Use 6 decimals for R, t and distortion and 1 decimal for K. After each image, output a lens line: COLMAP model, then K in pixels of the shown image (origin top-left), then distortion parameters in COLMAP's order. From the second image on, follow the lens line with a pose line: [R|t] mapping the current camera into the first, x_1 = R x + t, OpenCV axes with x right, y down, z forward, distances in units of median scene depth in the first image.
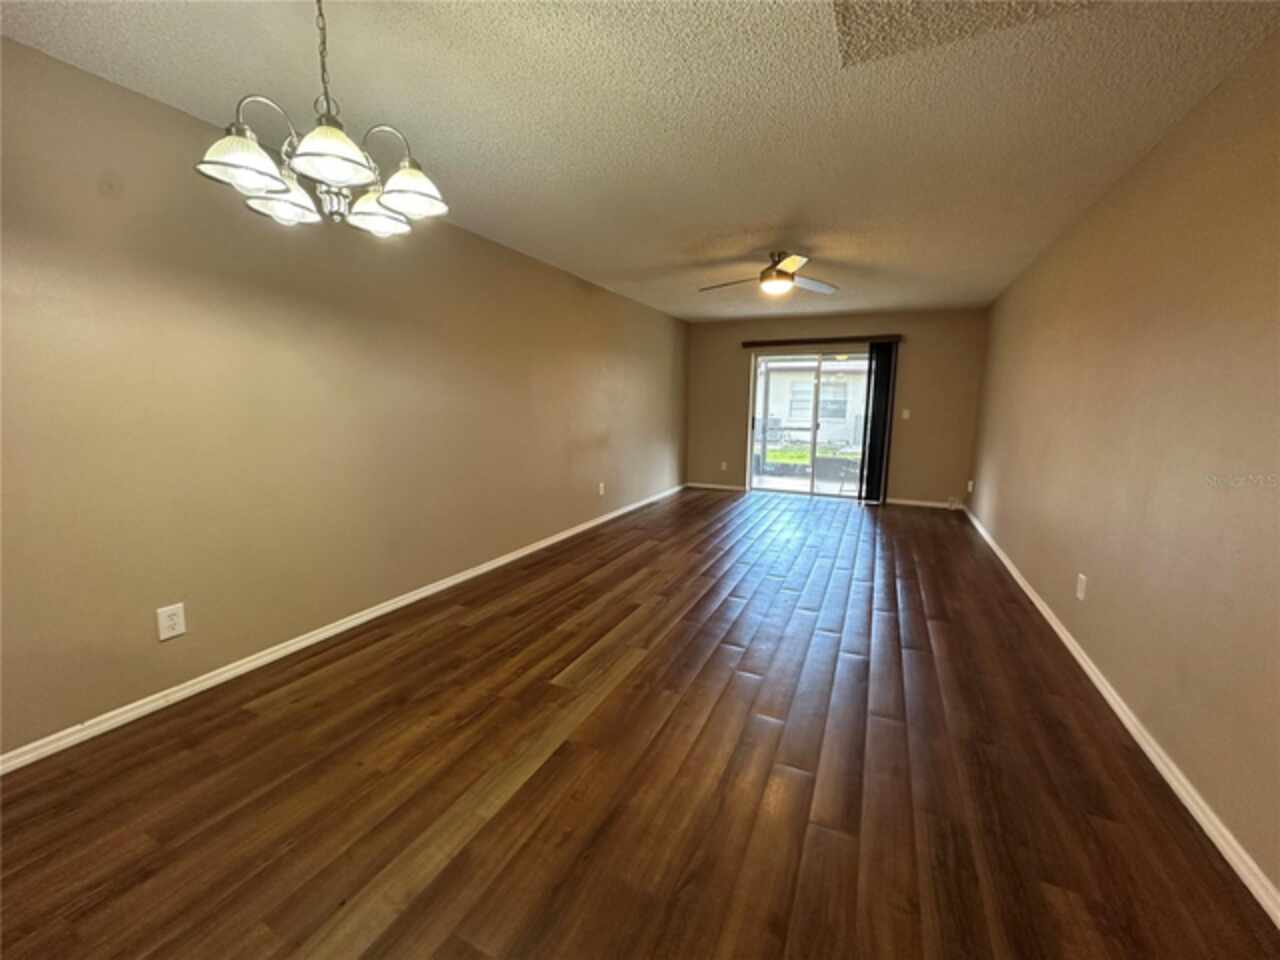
lens RADIAL K [[508.9, 0, 639.4], [0, 508.9, 482.1], [0, 0, 1]] dist [-0.000954, -0.000158]
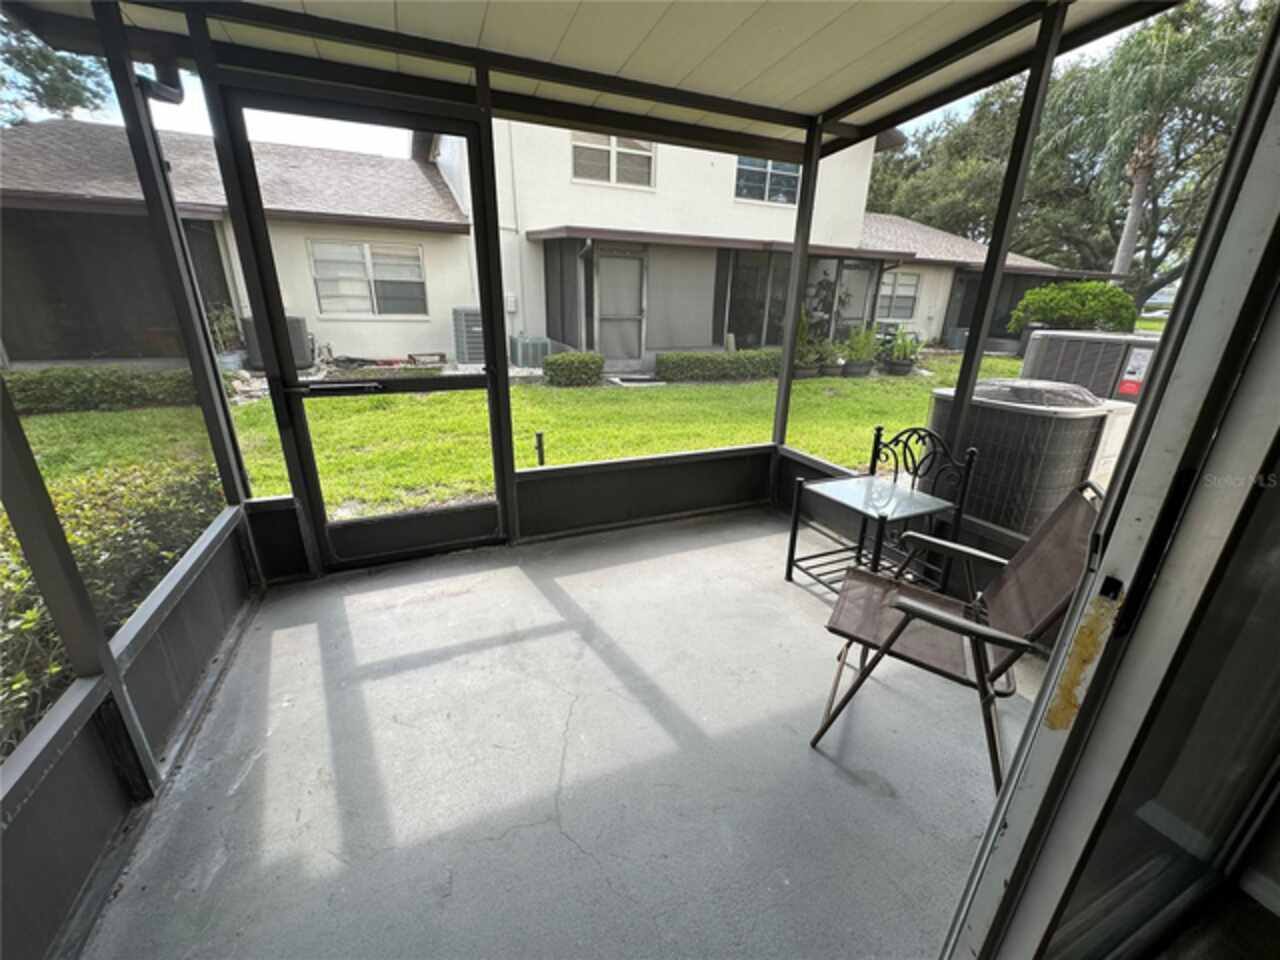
lens RADIAL K [[508.9, 0, 639.4], [0, 508.9, 482.1], [0, 0, 1]] dist [-0.000954, -0.000158]
pose [[0.655291, -0.259320, 0.709469, 0.268014], [0.105287, 0.961414, 0.254162, -0.164539], [-0.748003, -0.091852, 0.657309, 1.101573]]
